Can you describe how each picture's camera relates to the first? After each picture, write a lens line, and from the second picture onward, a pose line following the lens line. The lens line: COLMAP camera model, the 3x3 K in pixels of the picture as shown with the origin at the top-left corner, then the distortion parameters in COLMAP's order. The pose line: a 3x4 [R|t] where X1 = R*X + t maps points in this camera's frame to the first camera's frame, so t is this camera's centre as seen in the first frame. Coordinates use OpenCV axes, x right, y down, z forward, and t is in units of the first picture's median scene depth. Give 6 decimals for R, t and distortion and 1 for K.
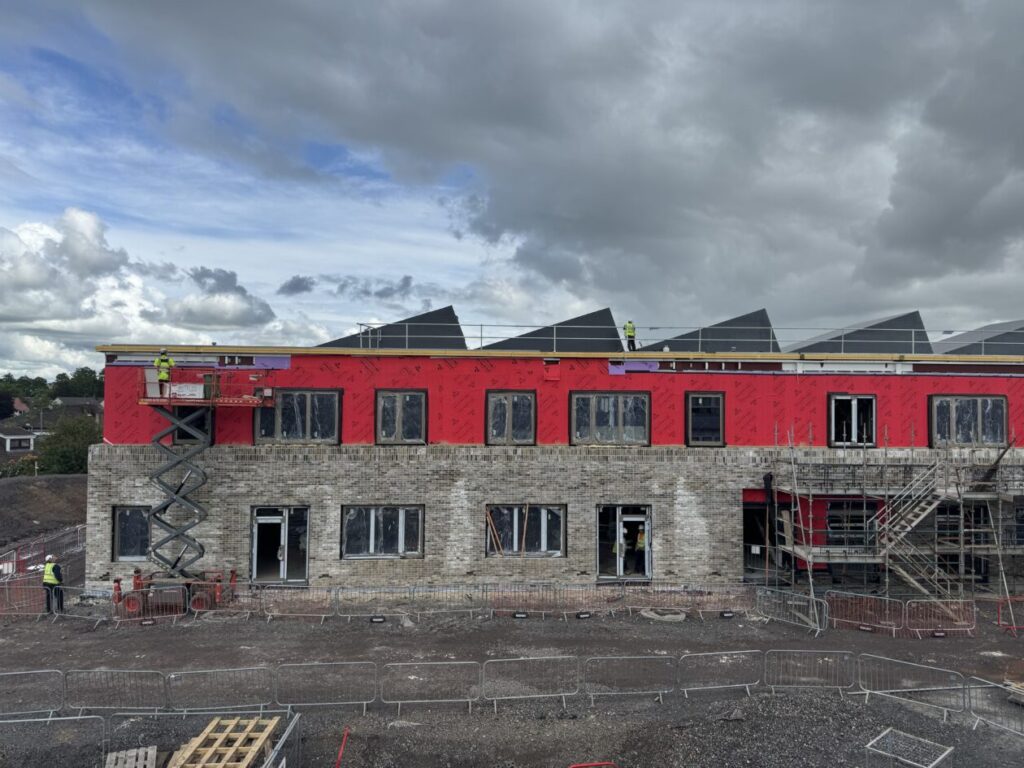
lens RADIAL K [[725.7, 0, 512.0], [0, 725.7, 384.0], [0, 0, 1]] dist [0.046618, -0.059336]
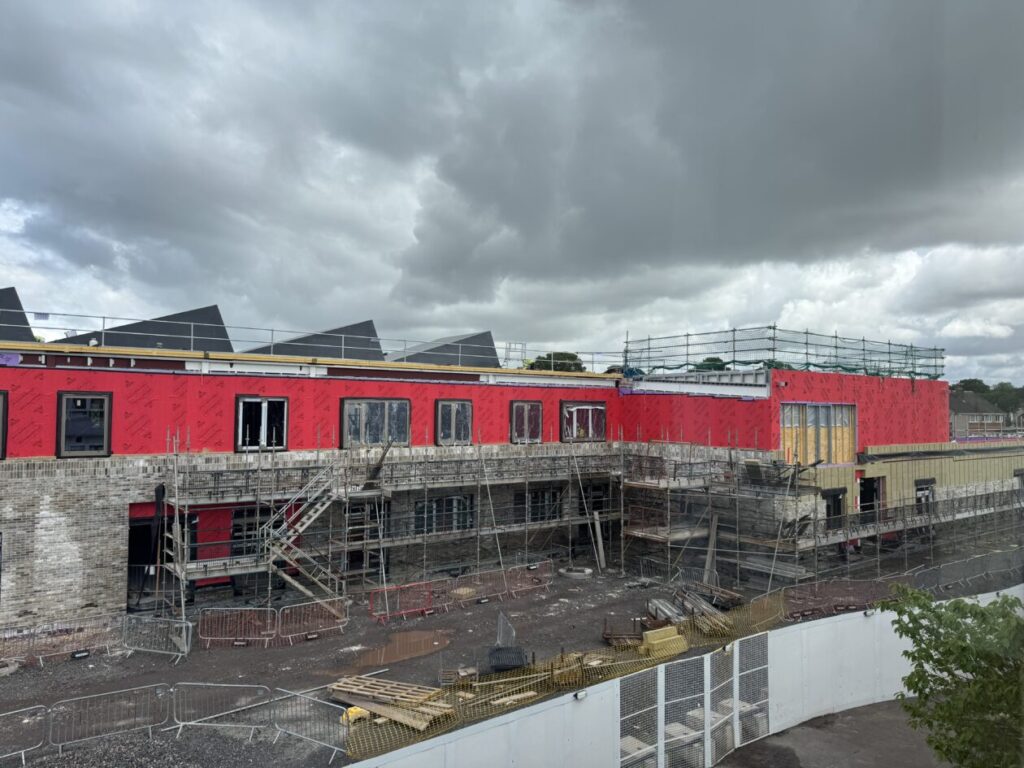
lens RADIAL K [[725.7, 0, 512.0], [0, 725.7, 384.0], [0, 0, 1]] dist [0.046618, -0.059336]
pose [[0.827294, 0.018755, 0.561457, 0.200650], [-0.014920, 0.999824, -0.011413, 0.003551], [-0.561571, 0.001065, 0.827428, 0.016327]]
